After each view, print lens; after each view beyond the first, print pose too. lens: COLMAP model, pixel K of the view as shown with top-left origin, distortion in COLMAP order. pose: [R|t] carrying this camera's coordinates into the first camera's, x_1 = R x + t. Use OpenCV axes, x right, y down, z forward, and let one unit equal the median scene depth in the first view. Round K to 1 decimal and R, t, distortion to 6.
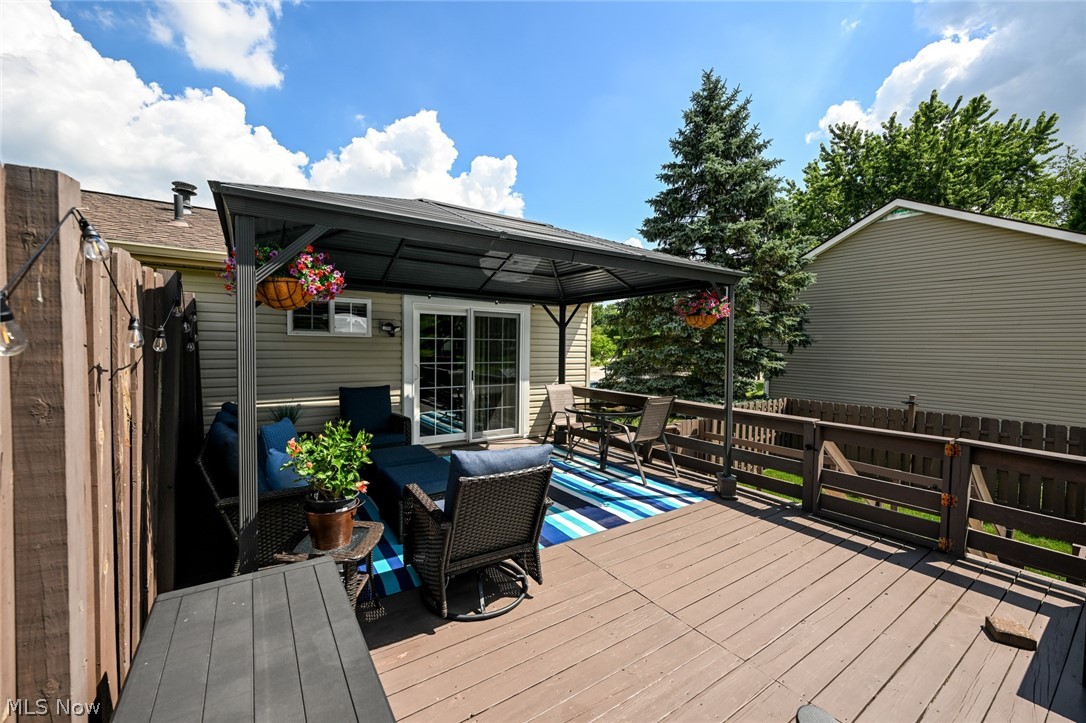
lens RADIAL K [[431.3, 0, 537.4], [0, 431.3, 367.3], [0, 0, 1]] dist [-0.003372, 0.001210]
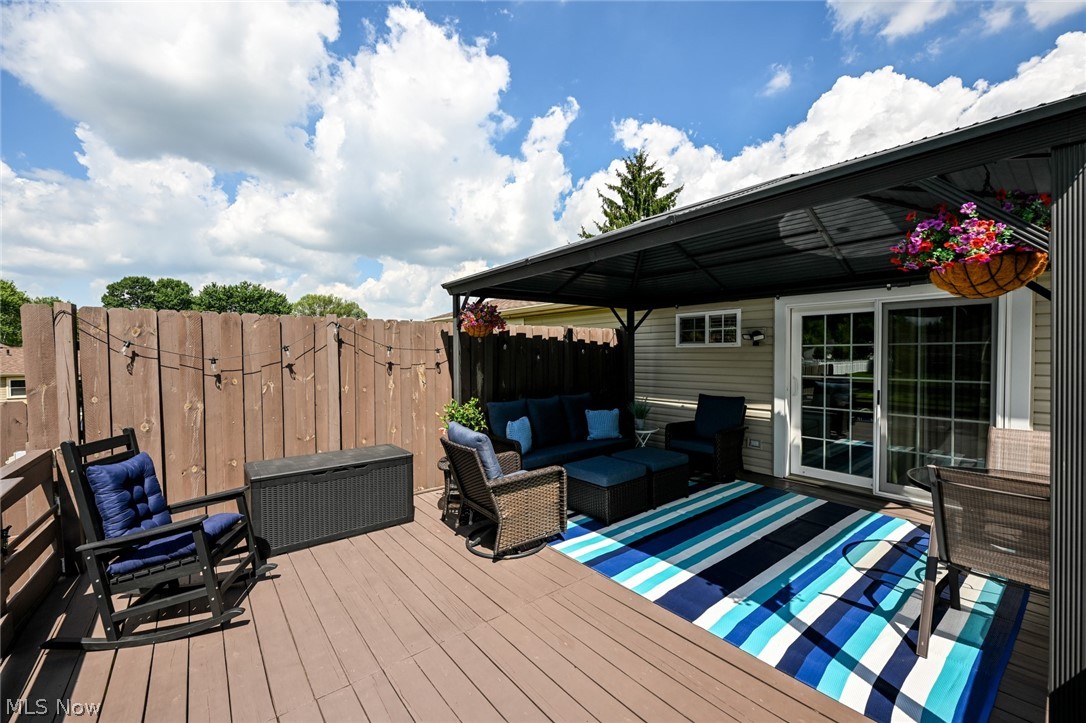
lens RADIAL K [[431.3, 0, 534.3], [0, 431.3, 359.8], [0, 0, 1]] dist [-0.003372, 0.001210]
pose [[0.080410, -0.001090, -0.996761, 0.537121], [-0.041912, 0.999111, -0.004474, -0.015814], [0.995880, 0.042136, 0.080293, 0.438514]]
